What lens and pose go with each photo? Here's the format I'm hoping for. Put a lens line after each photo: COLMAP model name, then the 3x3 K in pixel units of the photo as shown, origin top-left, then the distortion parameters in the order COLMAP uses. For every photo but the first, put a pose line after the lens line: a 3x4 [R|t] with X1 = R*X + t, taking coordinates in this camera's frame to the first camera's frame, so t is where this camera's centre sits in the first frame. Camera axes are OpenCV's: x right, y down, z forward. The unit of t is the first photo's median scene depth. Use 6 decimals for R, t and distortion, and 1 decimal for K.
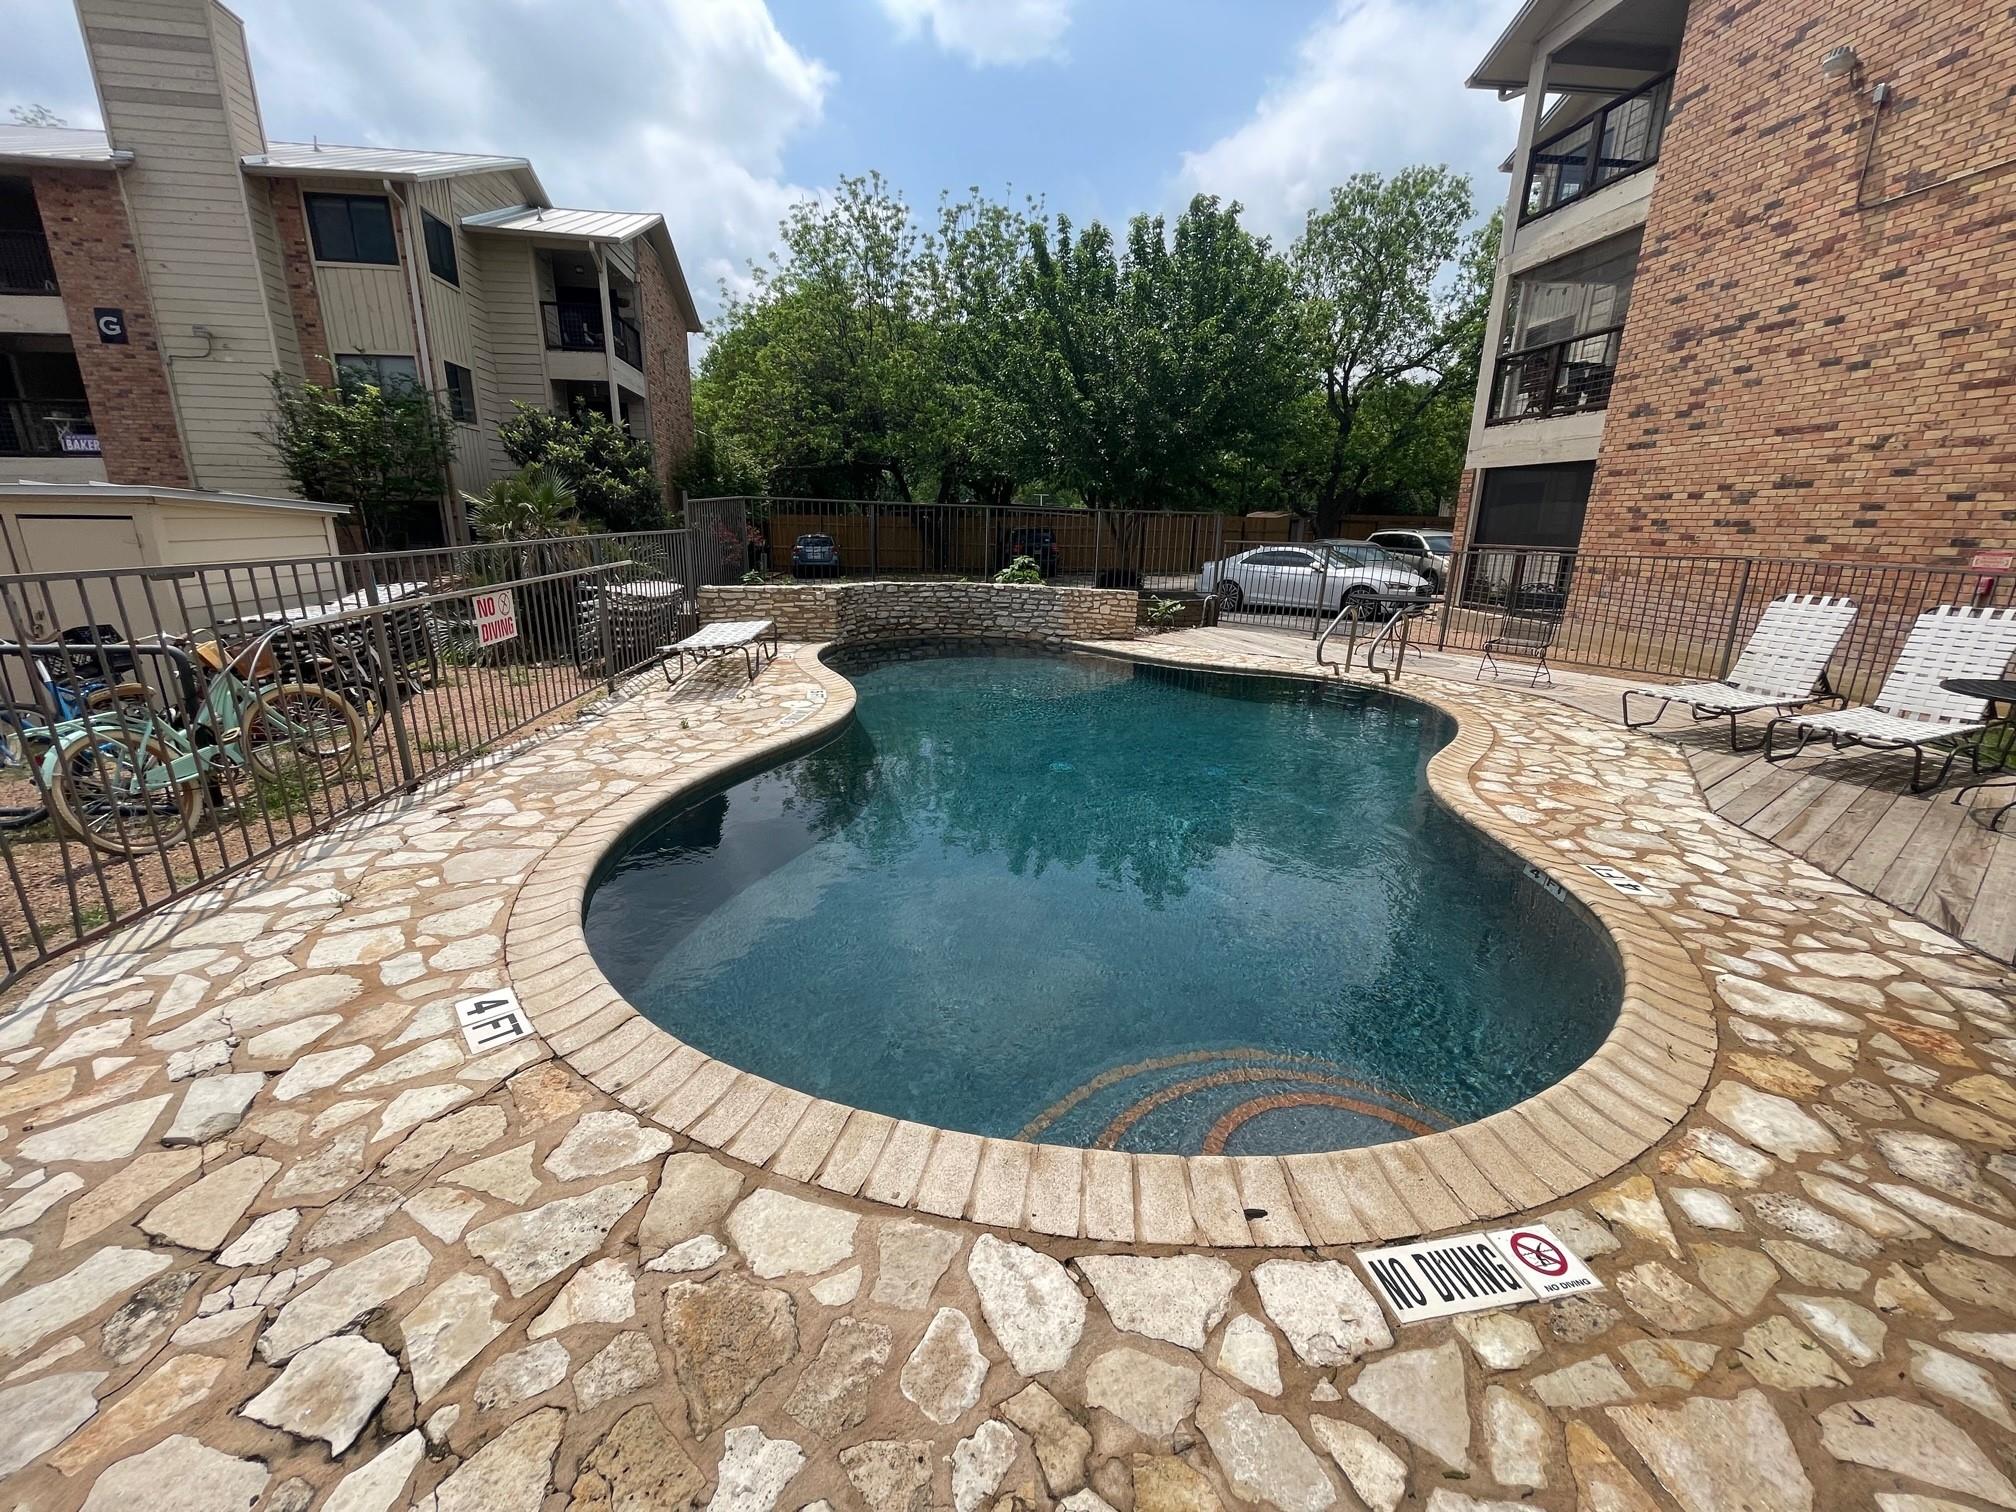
lens RADIAL K [[818.4, 0, 998.5], [0, 818.4, 757.9], [0, 0, 1]] dist [-0.001750, 0.000325]
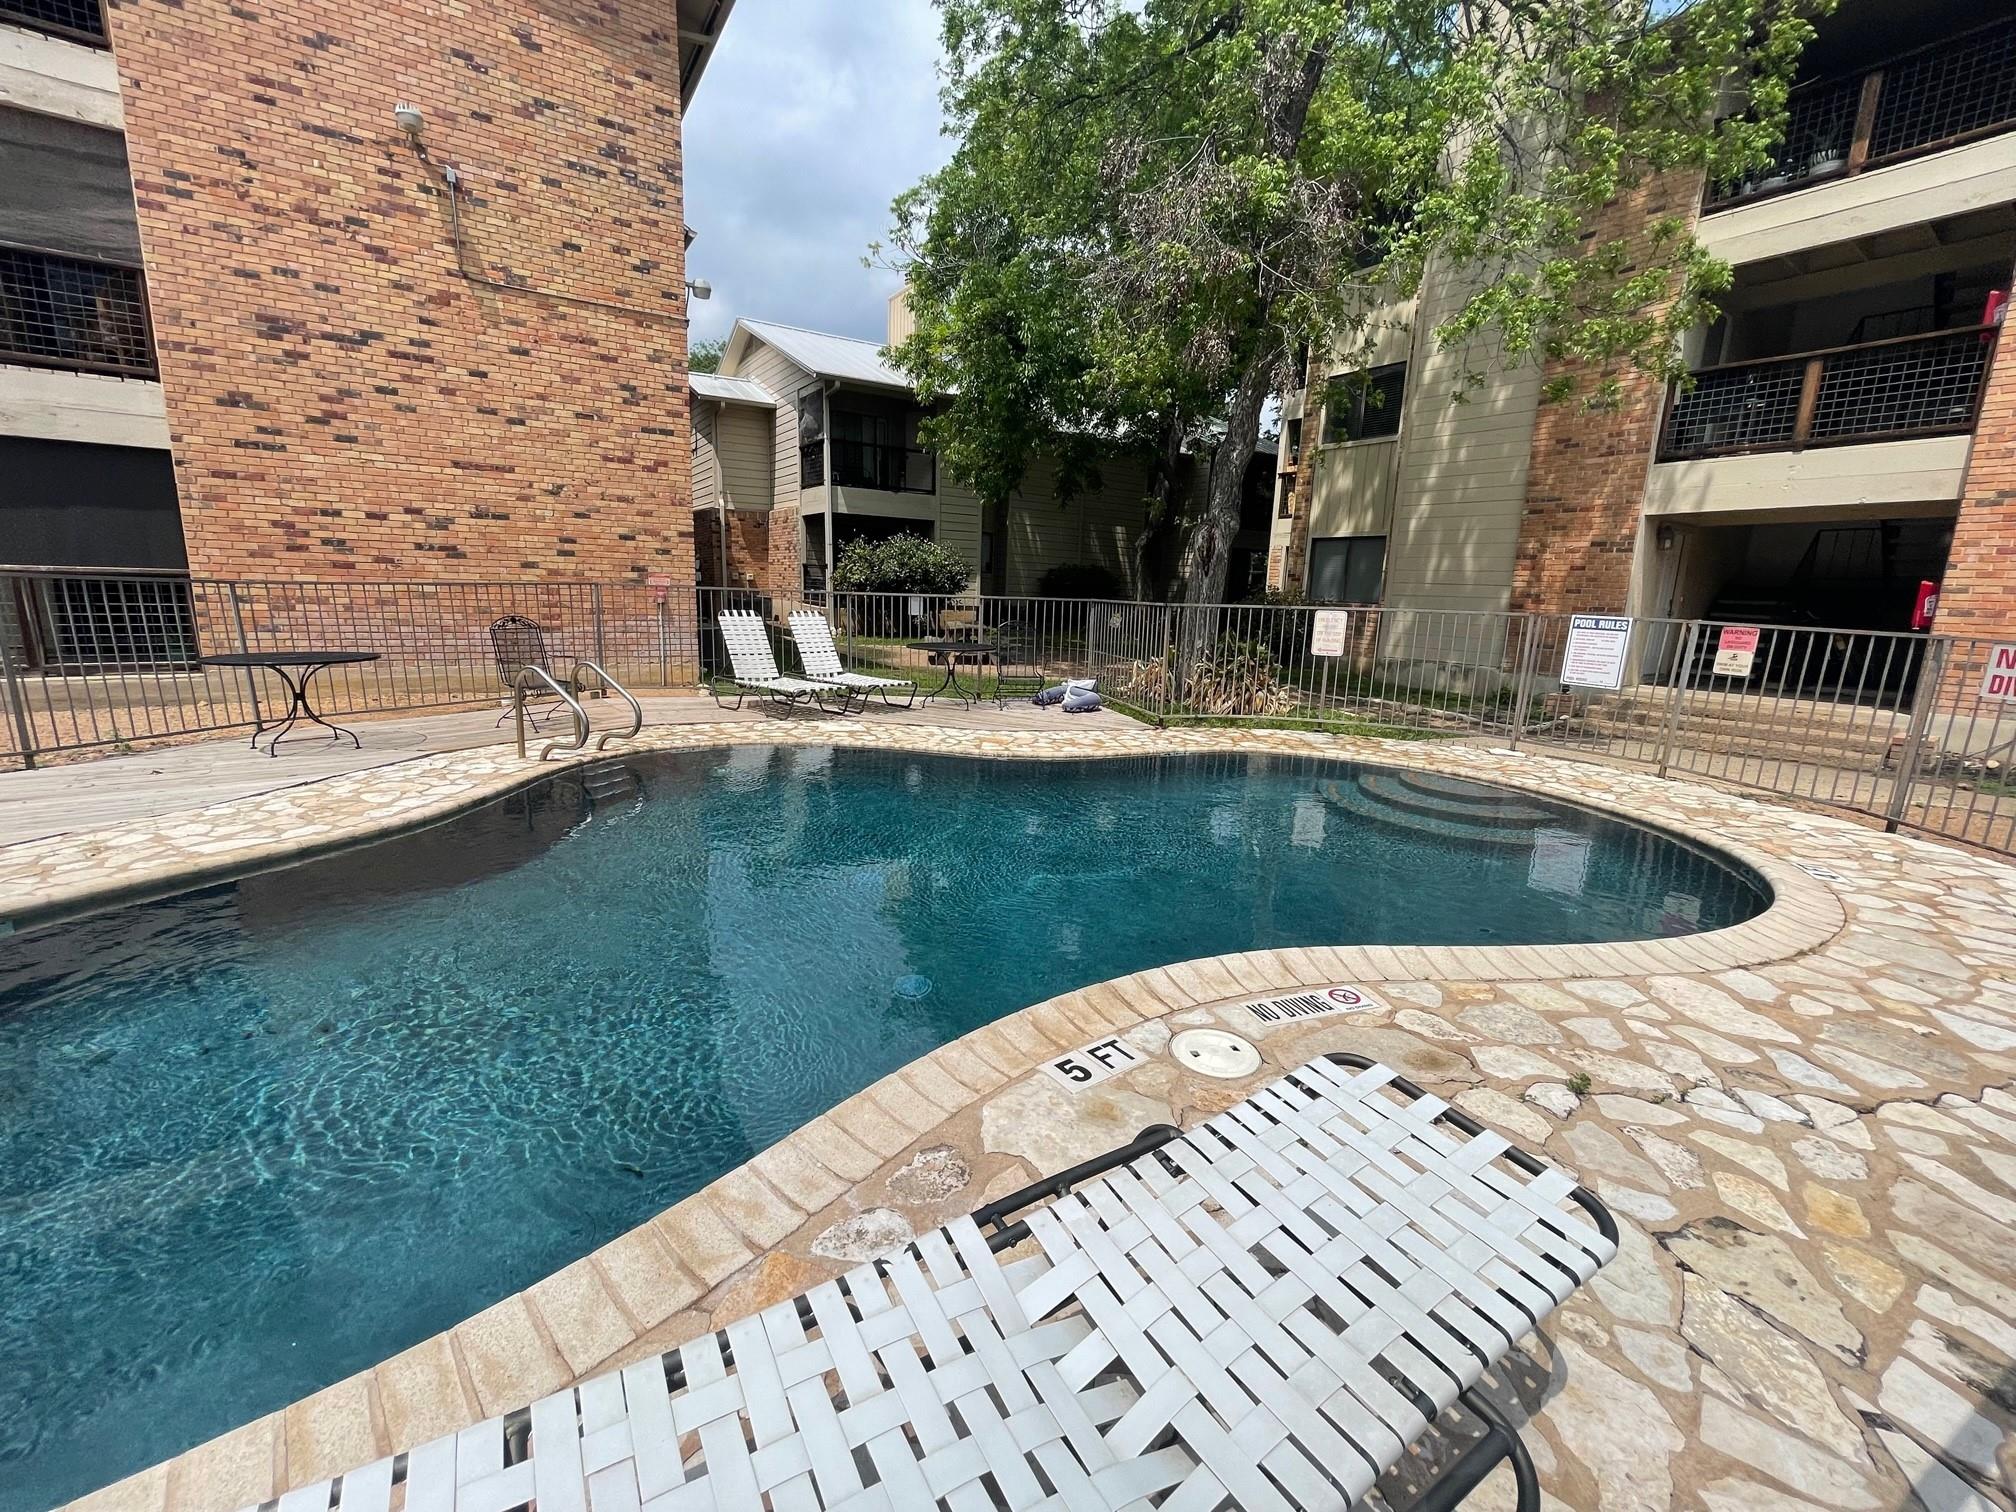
lens RADIAL K [[818.4, 0, 999.1], [0, 818.4, 762.2], [0, 0, 1]] dist [-0.001750, 0.000325]
pose [[-0.435576, -0.222259, 0.872281, -0.395077], [0.208432, 0.917798, 0.337938, -0.264816], [-0.875688, 0.329009, -0.353445, 0.921282]]
